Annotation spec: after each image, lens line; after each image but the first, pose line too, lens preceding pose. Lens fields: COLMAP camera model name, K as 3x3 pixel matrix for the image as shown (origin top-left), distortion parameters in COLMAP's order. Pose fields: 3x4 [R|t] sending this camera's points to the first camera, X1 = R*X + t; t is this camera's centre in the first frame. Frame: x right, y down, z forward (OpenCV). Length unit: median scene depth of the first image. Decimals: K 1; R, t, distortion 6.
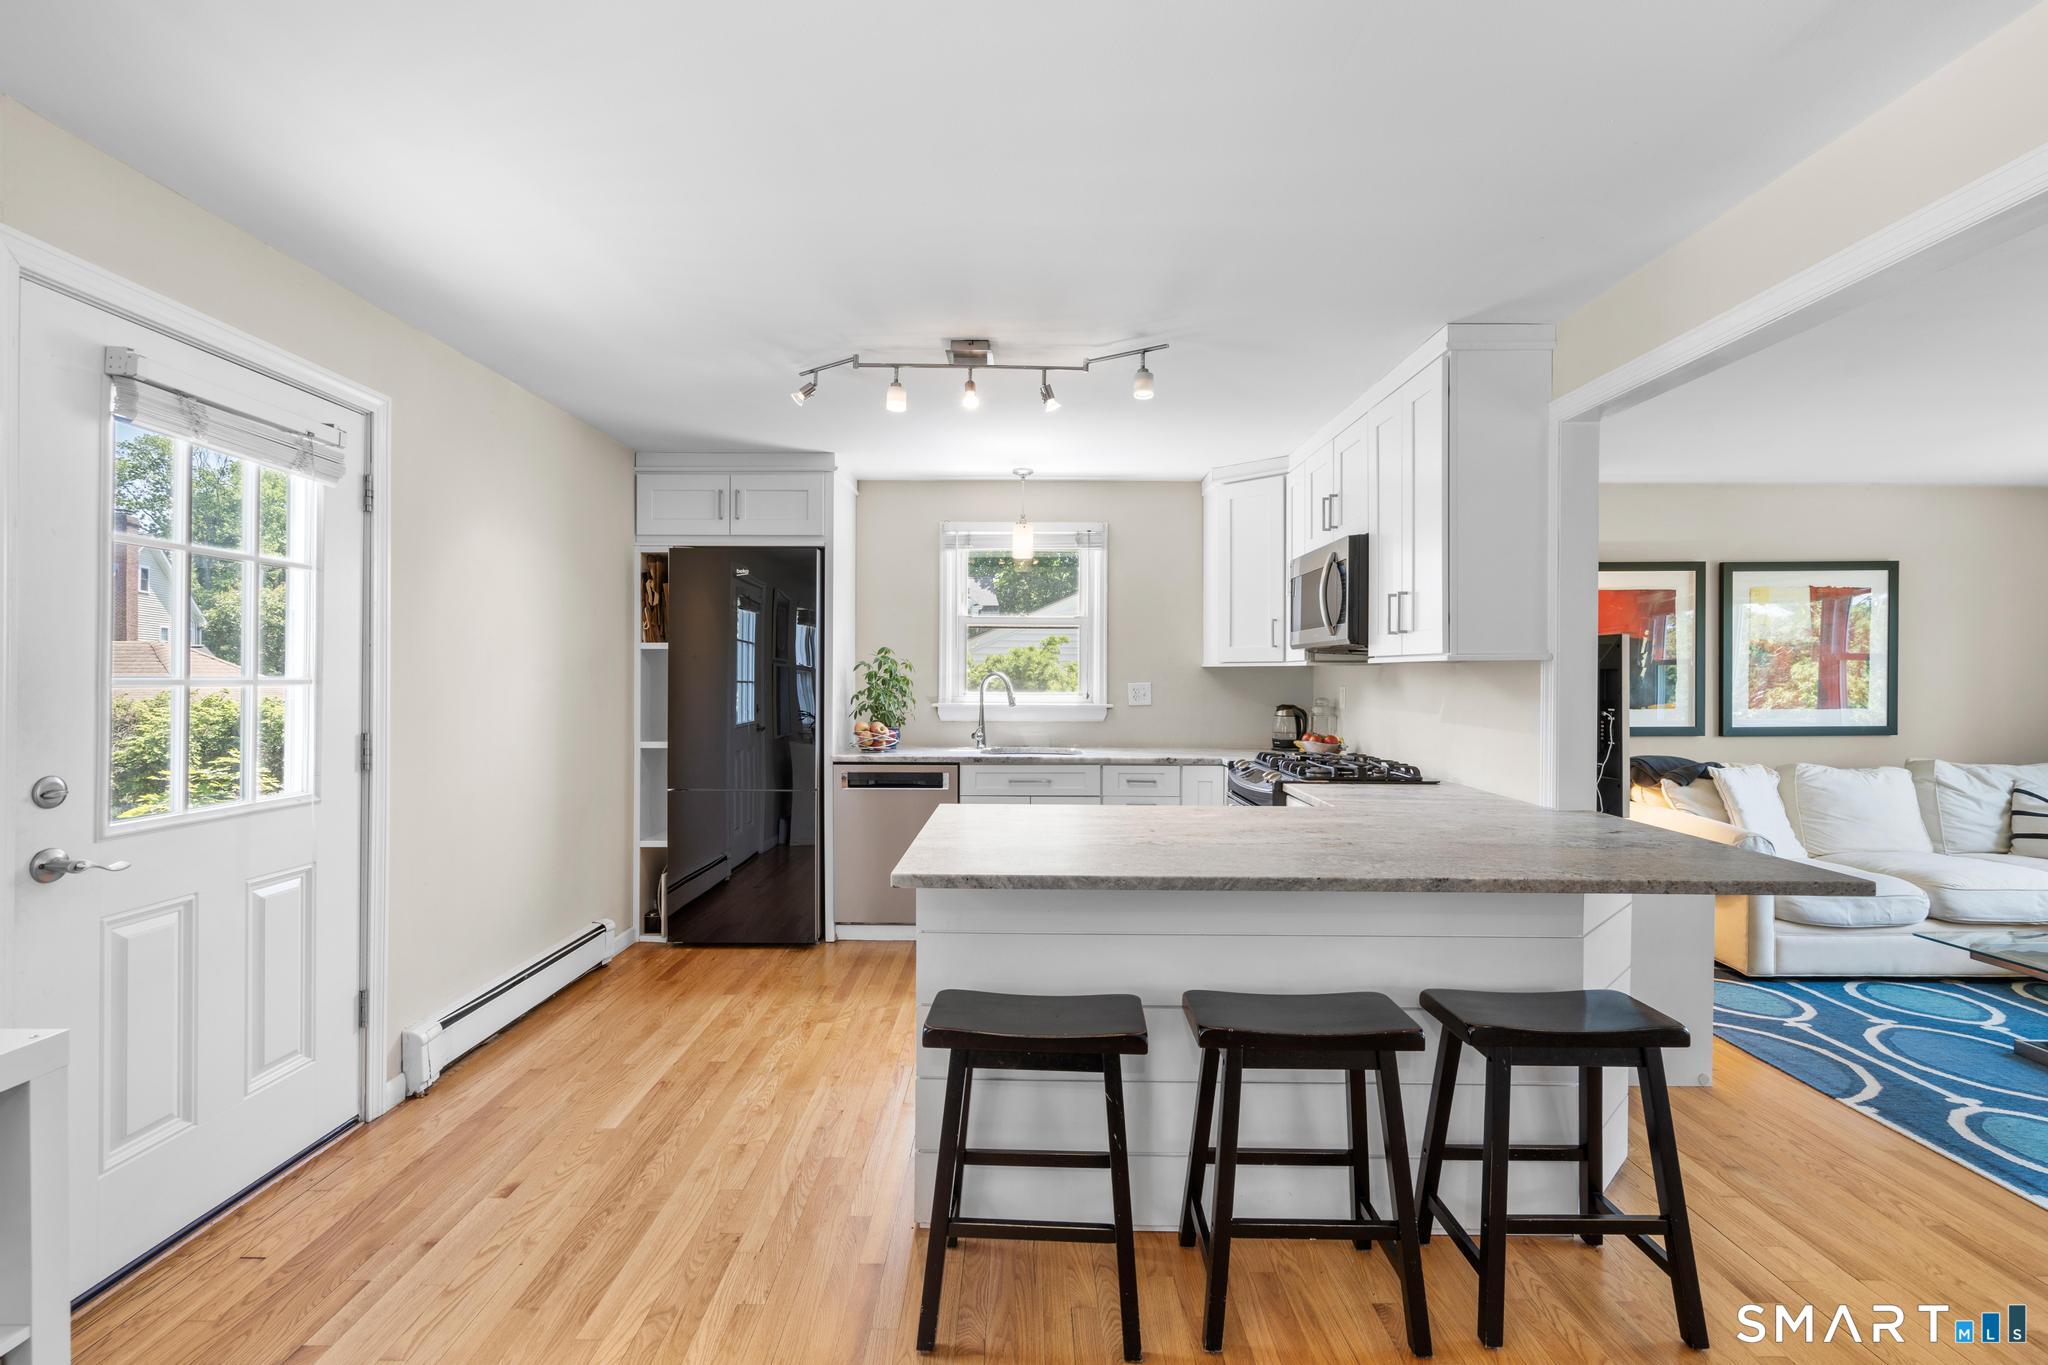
lens RADIAL K [[920.0, 0, 1018.4], [0, 920.0, 679.4], [0, 0, 1]] dist [-0.006759, 0.004480]
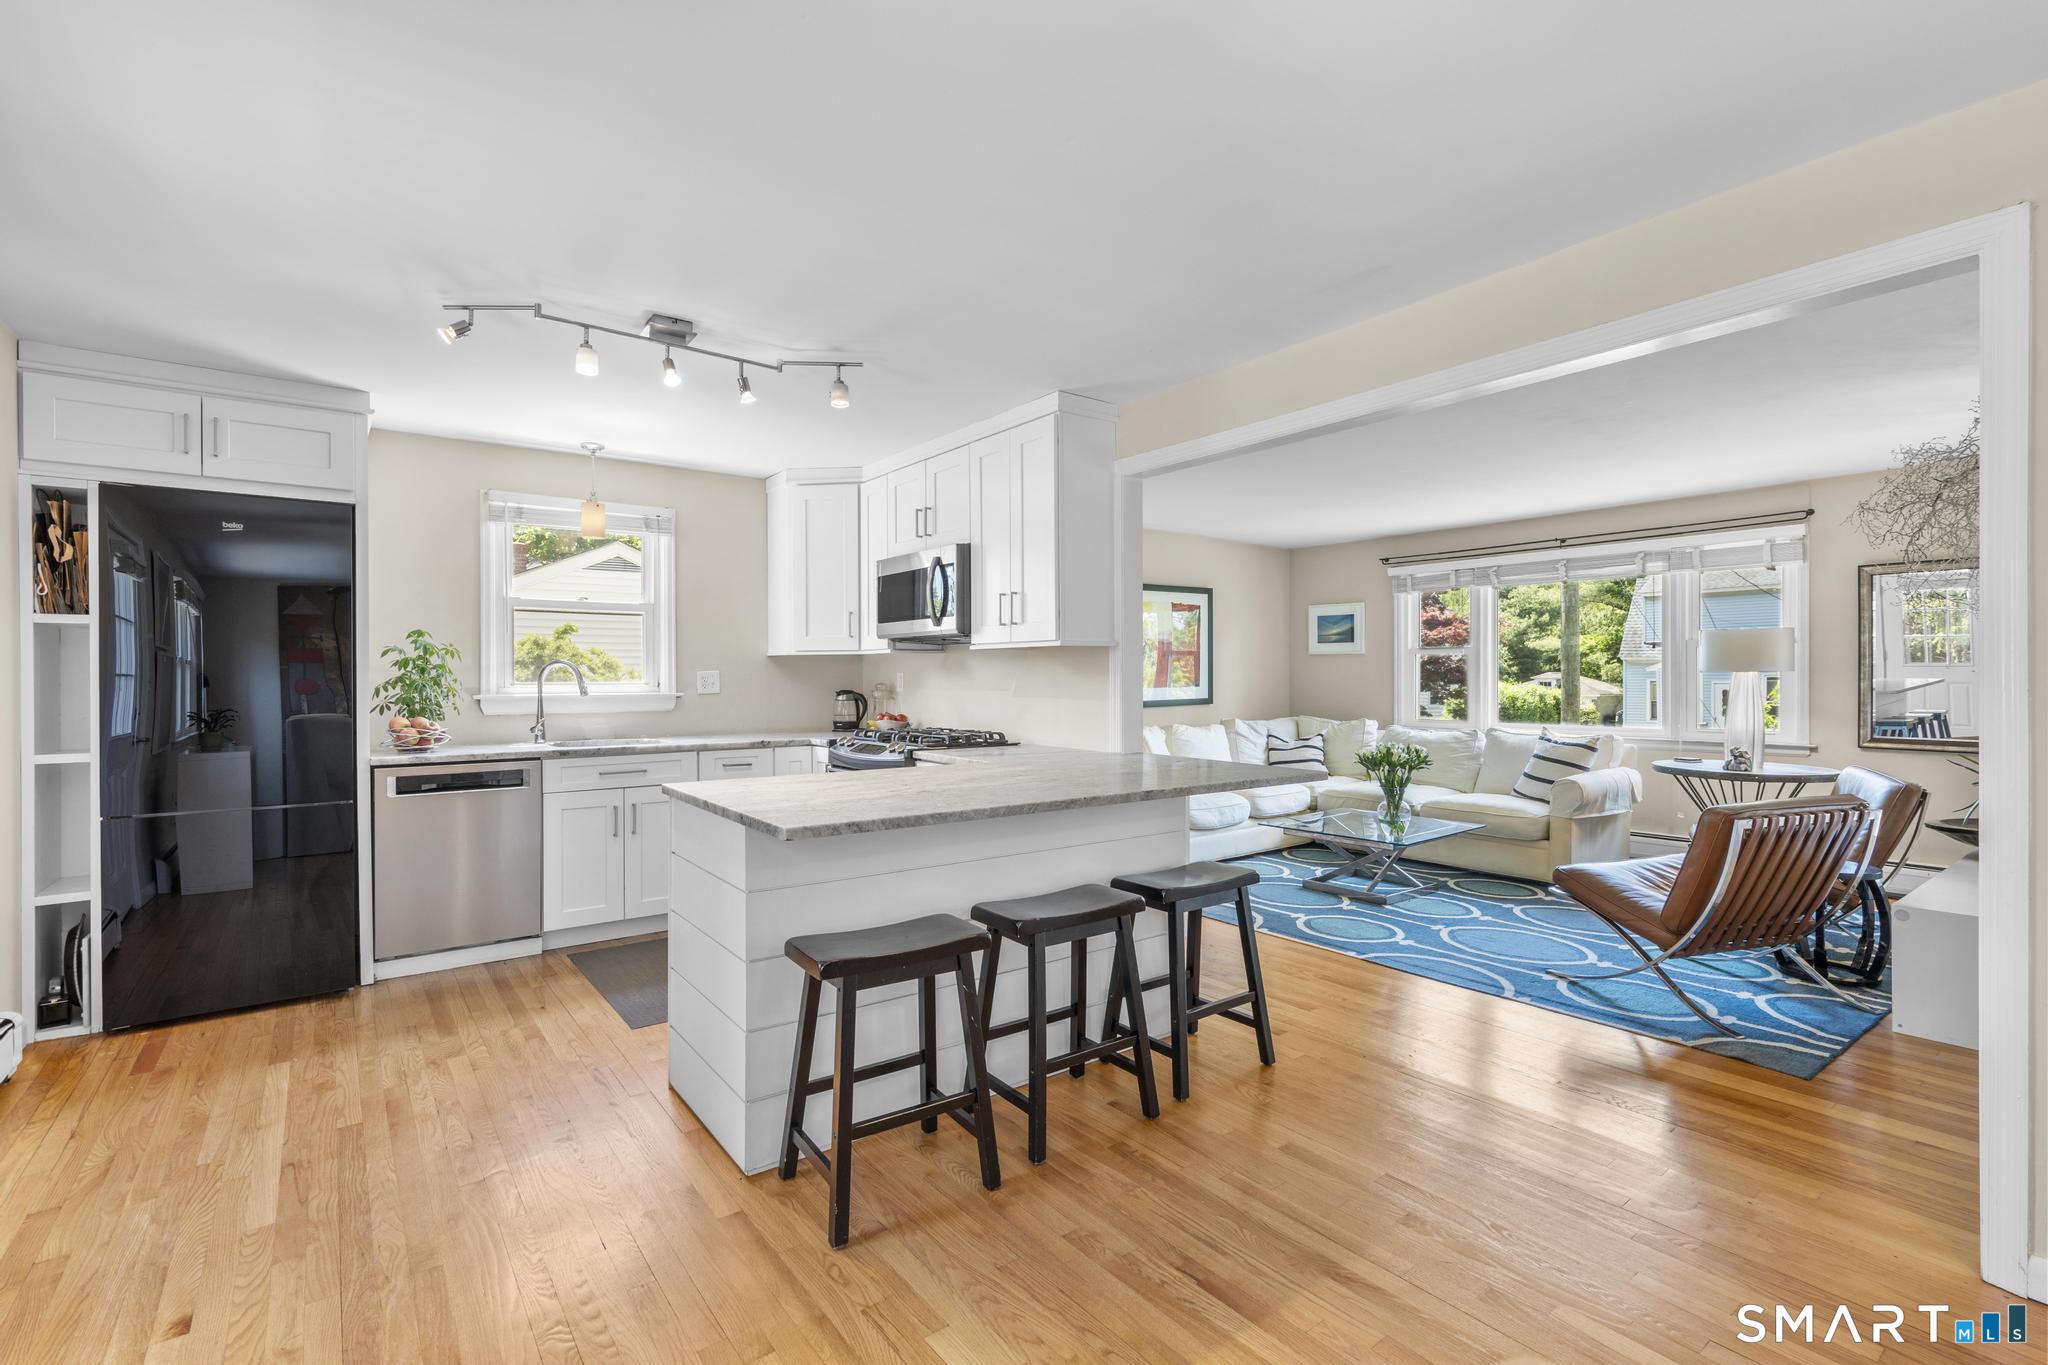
lens RADIAL K [[920.0, 0, 1020.0], [0, 920.0, 679.8], [0, 0, 1]] dist [-0.006759, 0.004480]
pose [[0.794957, -0.009230, 0.606595, -0.243641], [0.009034, 0.999953, 0.003377, 0.015101], [-0.606598, 0.002795, 0.795004, -0.011192]]
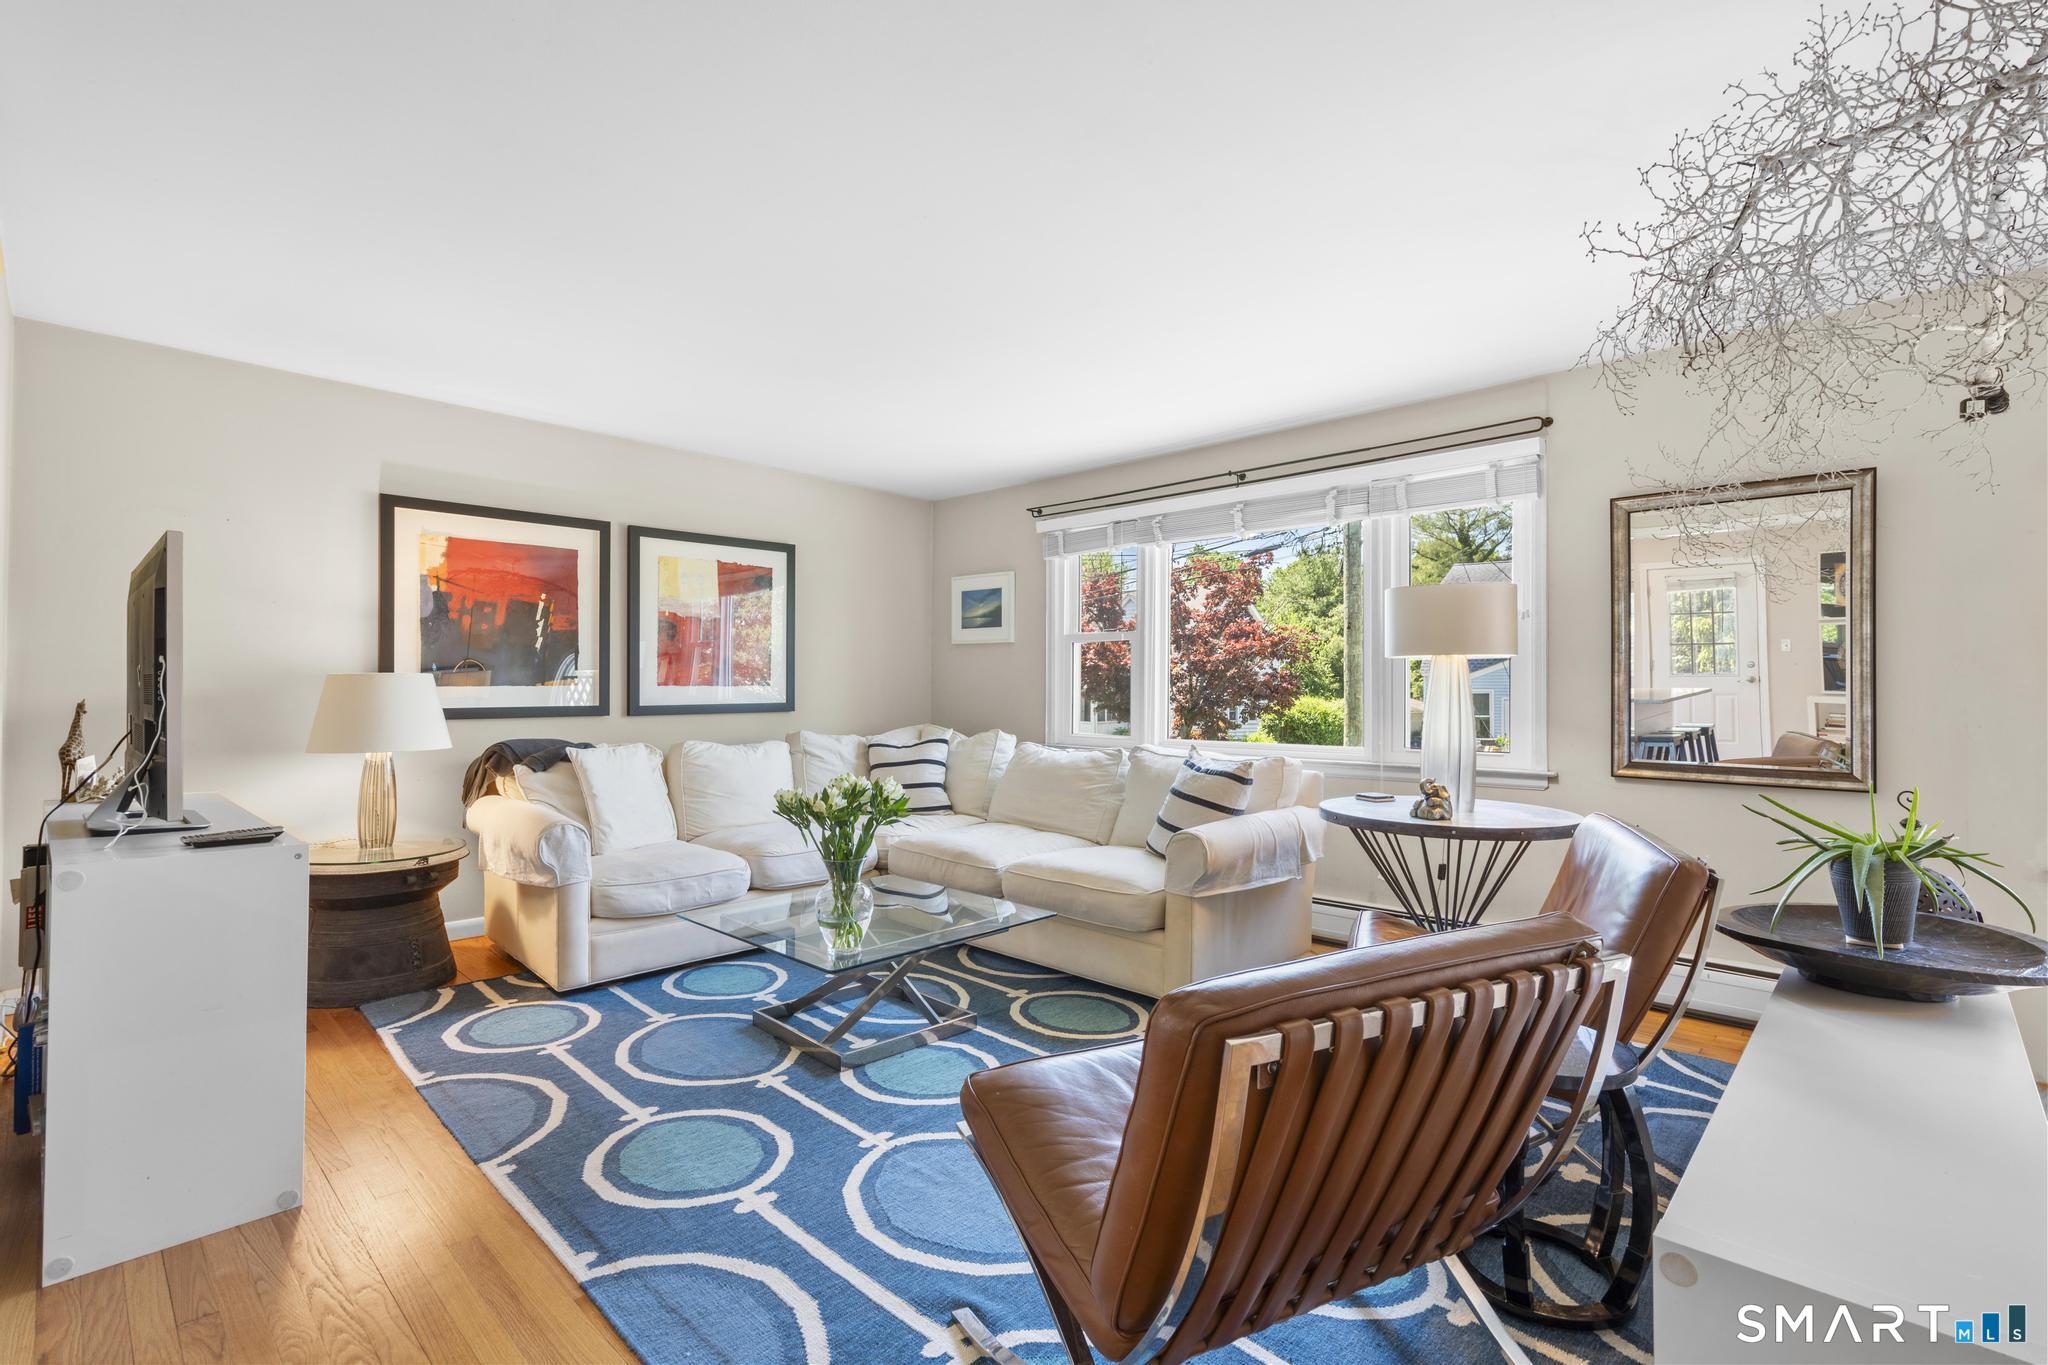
lens RADIAL K [[920.0, 0, 1021.5], [0, 920.0, 680.3], [0, 0, 1]] dist [-0.006759, 0.004480]
pose [[0.692967, 0.007483, 0.720930, 0.436689], [0.001221, 0.999933, -0.011553, 0.043726], [-0.720968, 0.008887, 0.692912, 0.097395]]
